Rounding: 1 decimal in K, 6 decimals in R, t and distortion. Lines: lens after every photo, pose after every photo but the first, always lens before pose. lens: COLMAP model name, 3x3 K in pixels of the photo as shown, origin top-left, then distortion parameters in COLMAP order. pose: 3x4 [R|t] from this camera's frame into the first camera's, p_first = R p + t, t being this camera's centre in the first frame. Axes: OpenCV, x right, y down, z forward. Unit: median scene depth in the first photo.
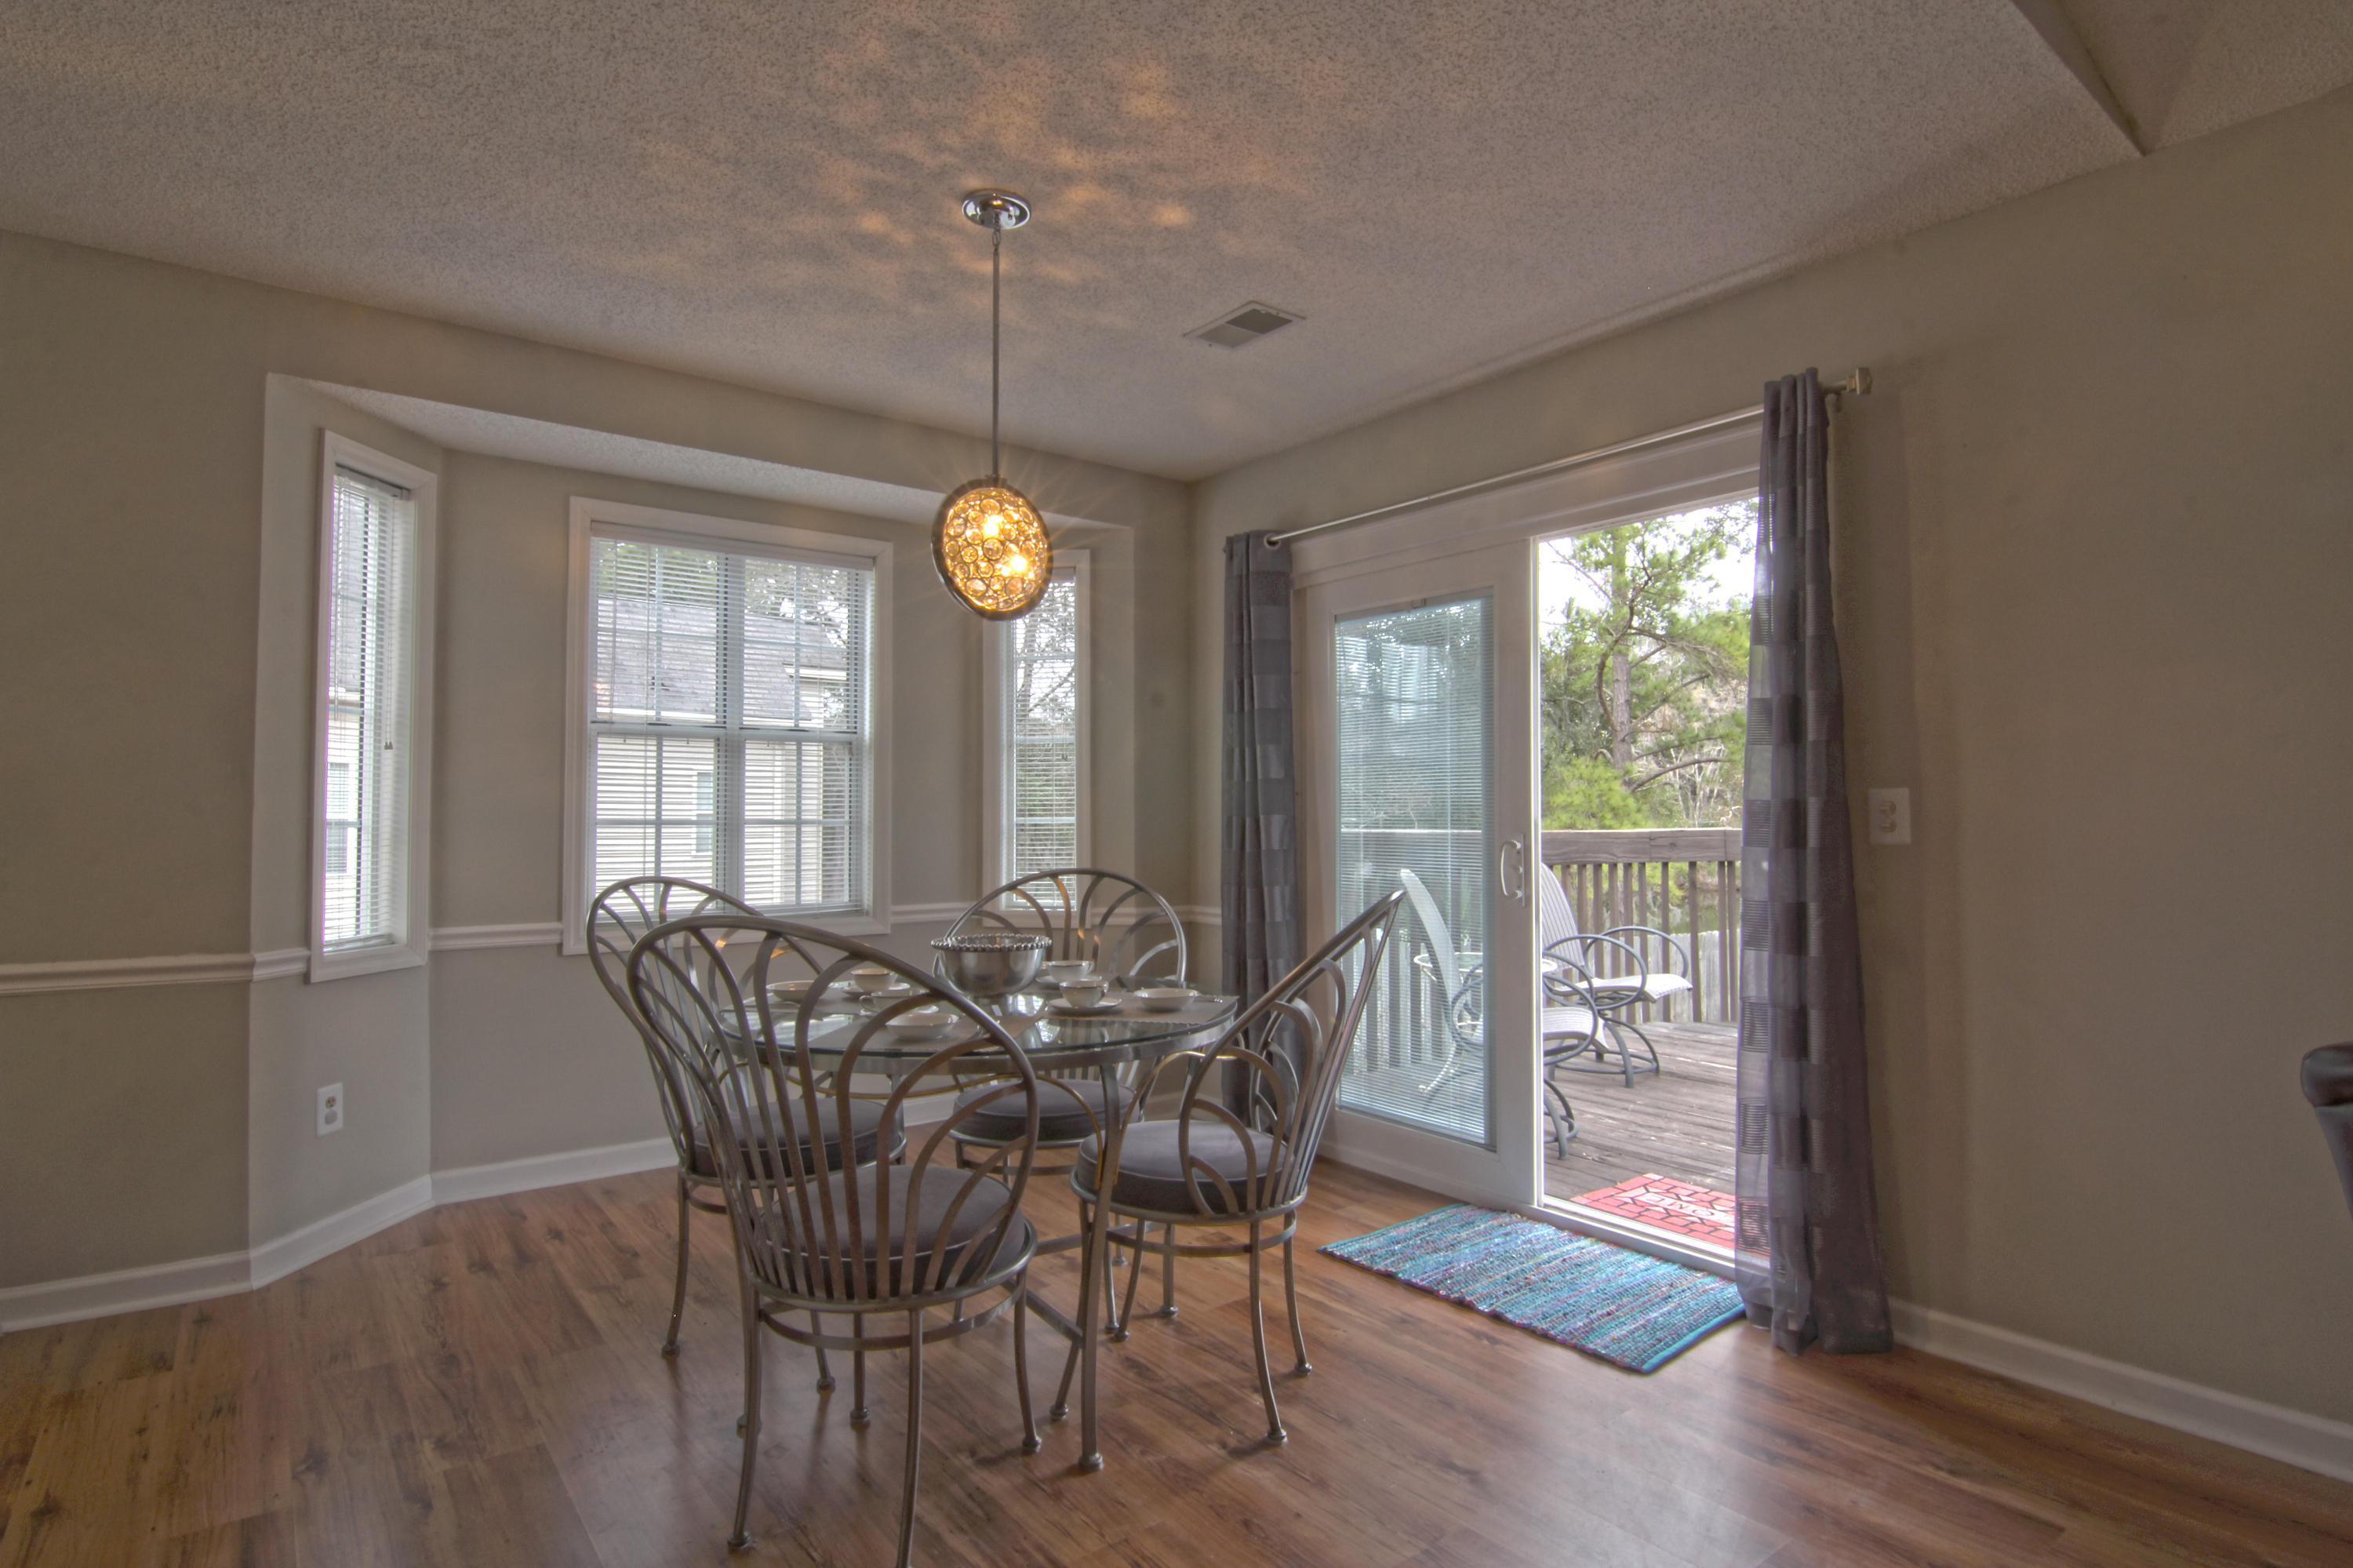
lens RADIAL K [[1196.9, 0, 1191.9], [0, 1196.9, 789.1], [0, 0, 1]] dist [-0.017244, -0.000306]
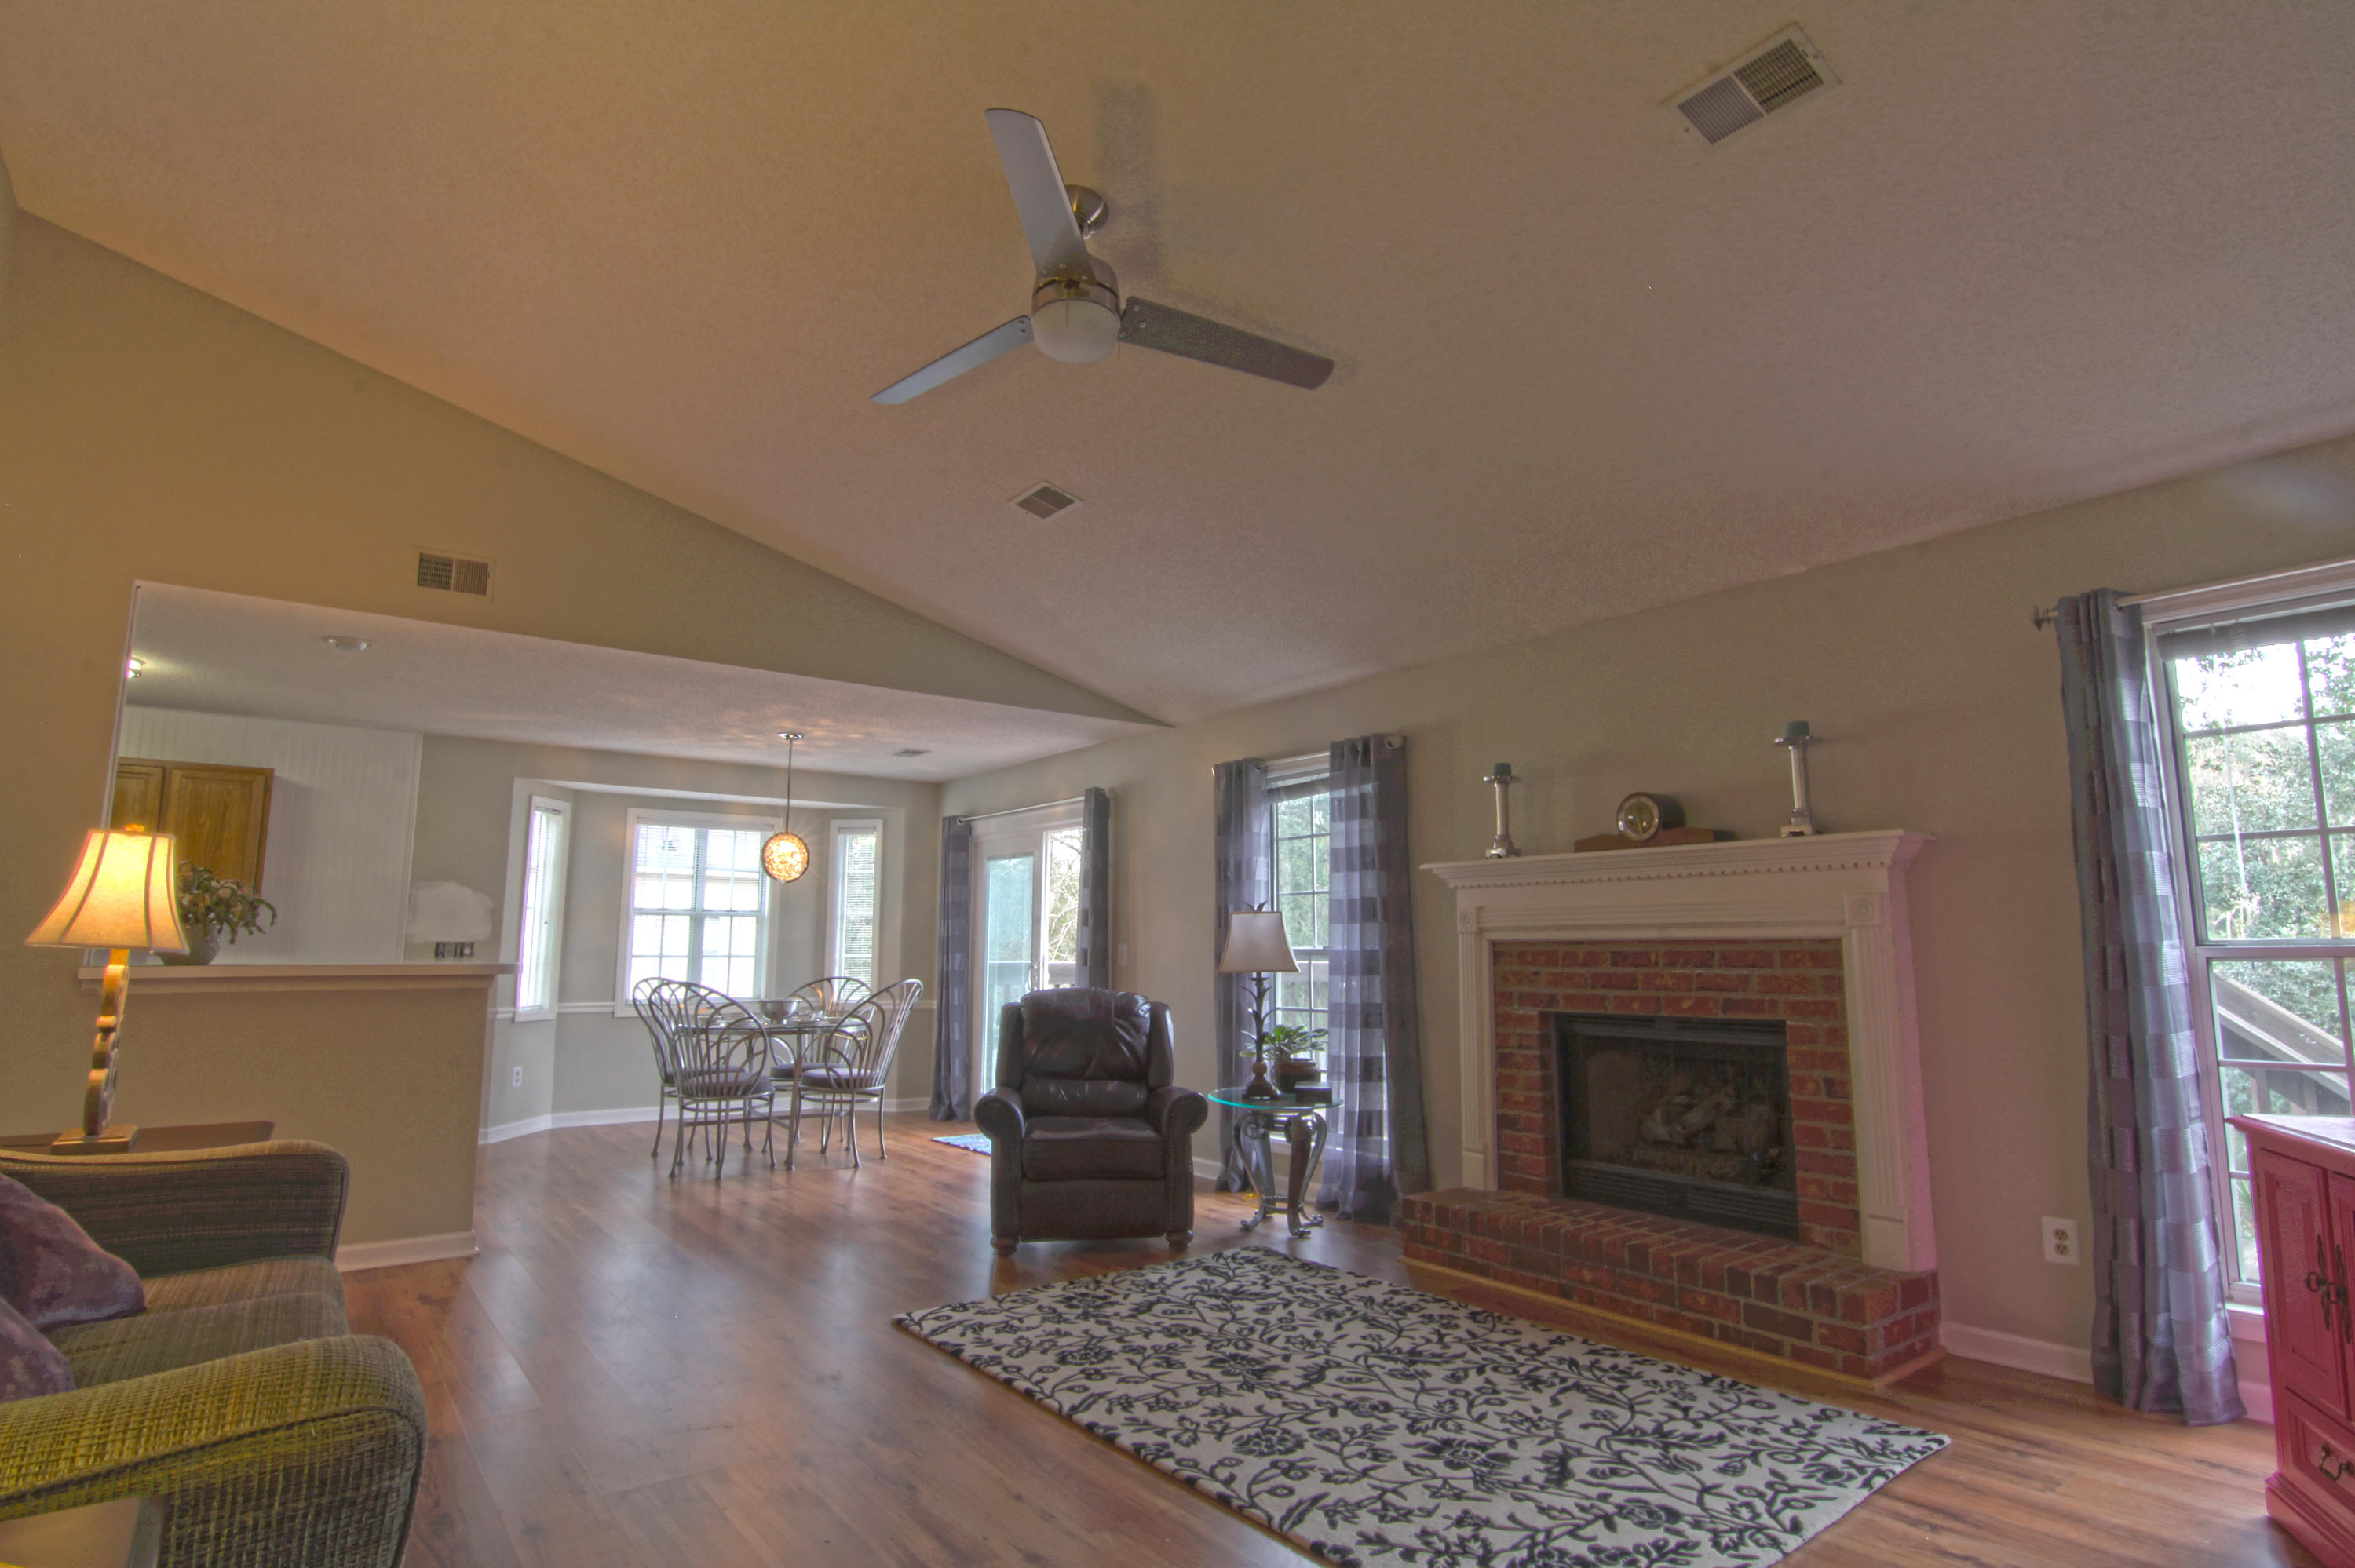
lens RADIAL K [[1191.6, 0, 1179.2], [0, 1191.6, 781.1], [0, 0, 1]] dist [0.002441, -0.016762]
pose [[0.999802, -0.000812, -0.019861, 0.733579], [-0.001466, 0.993428, -0.114447, -0.055324], [0.019823, 0.114454, 0.993231, -1.594296]]
